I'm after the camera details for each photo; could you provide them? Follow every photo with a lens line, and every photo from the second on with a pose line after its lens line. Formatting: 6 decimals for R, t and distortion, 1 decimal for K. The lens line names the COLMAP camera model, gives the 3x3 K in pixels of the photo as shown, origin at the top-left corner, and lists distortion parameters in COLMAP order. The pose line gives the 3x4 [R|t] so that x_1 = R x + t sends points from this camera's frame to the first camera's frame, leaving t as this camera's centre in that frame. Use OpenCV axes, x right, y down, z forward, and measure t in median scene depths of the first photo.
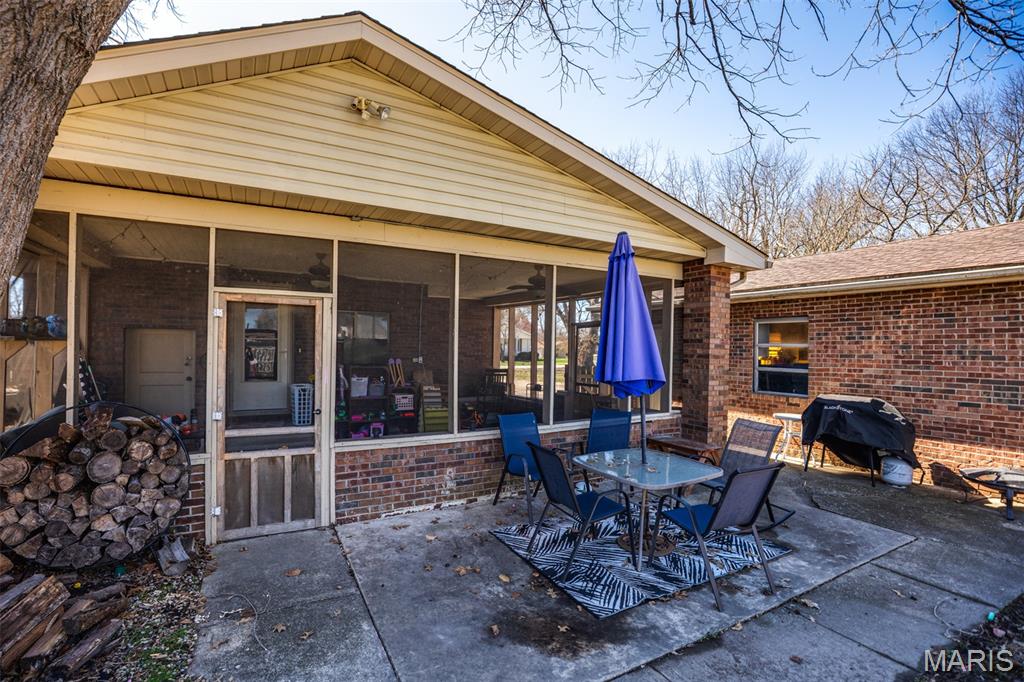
lens RADIAL K [[470.4, 0, 512.0], [0, 470.4, 341.0], [0, 0, 1]] dist [-0.000682, 0.000065]
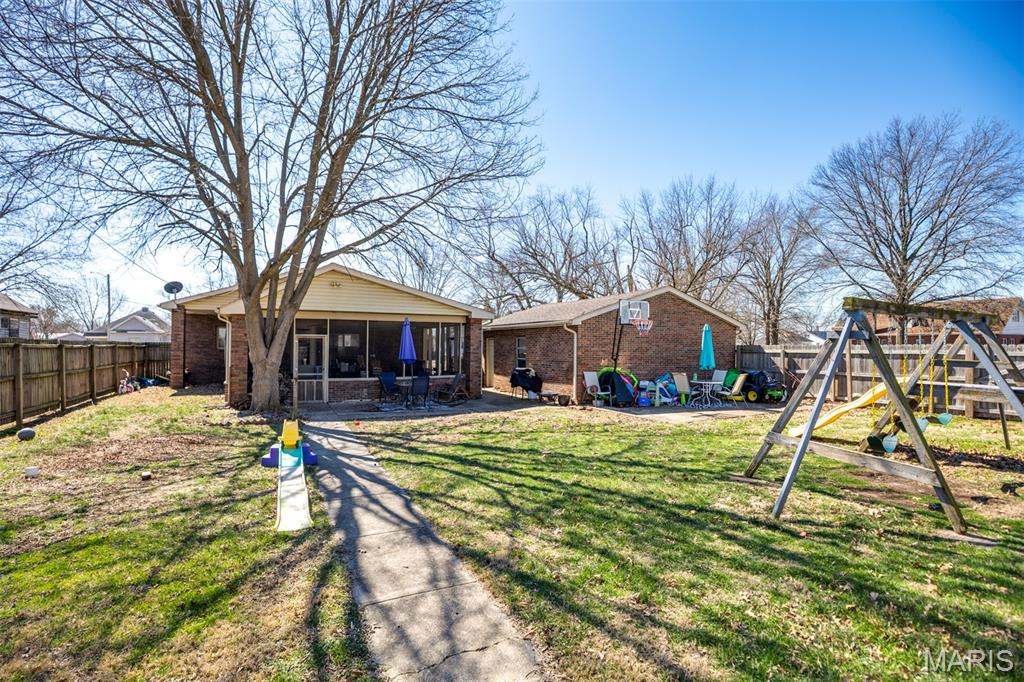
lens RADIAL K [[470.4, 0, 512.0], [0, 470.4, 341.0], [0, 0, 1]] dist [-0.000682, 0.000065]
pose [[0.999645, -0.005557, -0.026054, 1.010429], [0.005237, 0.999910, -0.012339, -0.006113], [0.026120, 0.012198, 0.999584, -2.299269]]
